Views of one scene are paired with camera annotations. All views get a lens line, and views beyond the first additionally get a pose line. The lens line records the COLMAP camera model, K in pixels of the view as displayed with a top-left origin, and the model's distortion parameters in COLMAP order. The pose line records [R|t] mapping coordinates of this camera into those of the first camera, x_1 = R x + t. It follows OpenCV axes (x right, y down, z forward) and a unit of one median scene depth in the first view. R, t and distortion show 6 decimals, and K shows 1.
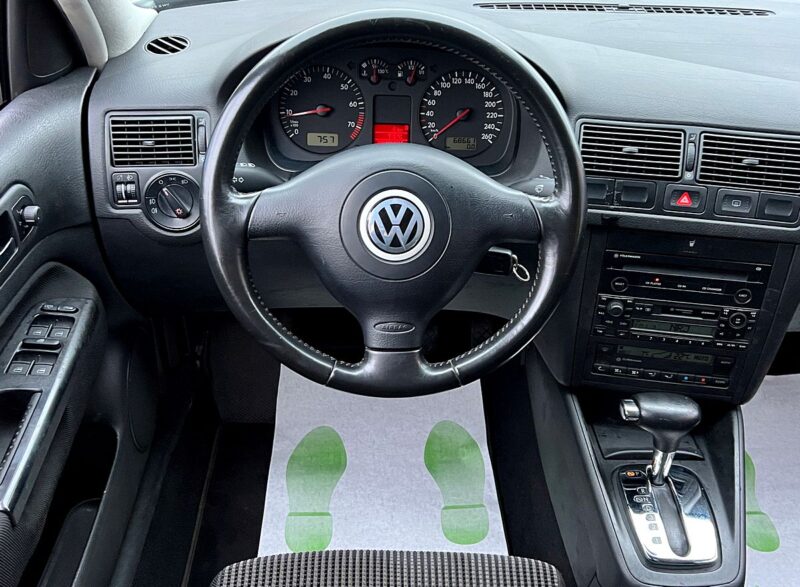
lens RADIAL K [[787.4, 0, 407.5], [0, 787.4, 298.5], [0, 0, 1]] dist [0.040846, 0.000000]
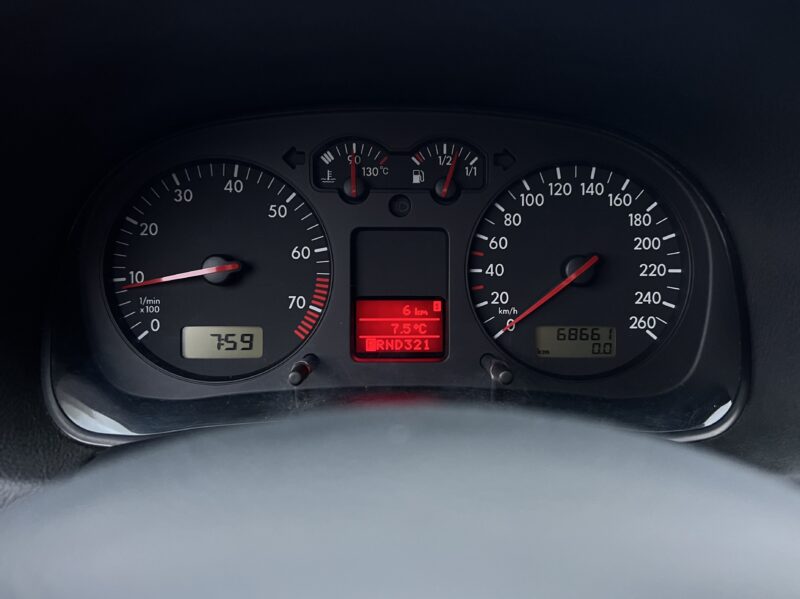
lens RADIAL K [[604.2, 0, 400.9], [0, 604.2, 296.5], [0, 0, 1]] dist [0.045496, -0.039993]
pose [[0.999538, -0.027884, -0.012088, -0.016269], [0.024867, 0.979039, -0.202148, -0.167570], [0.017471, 0.201754, 0.979280, 0.731626]]
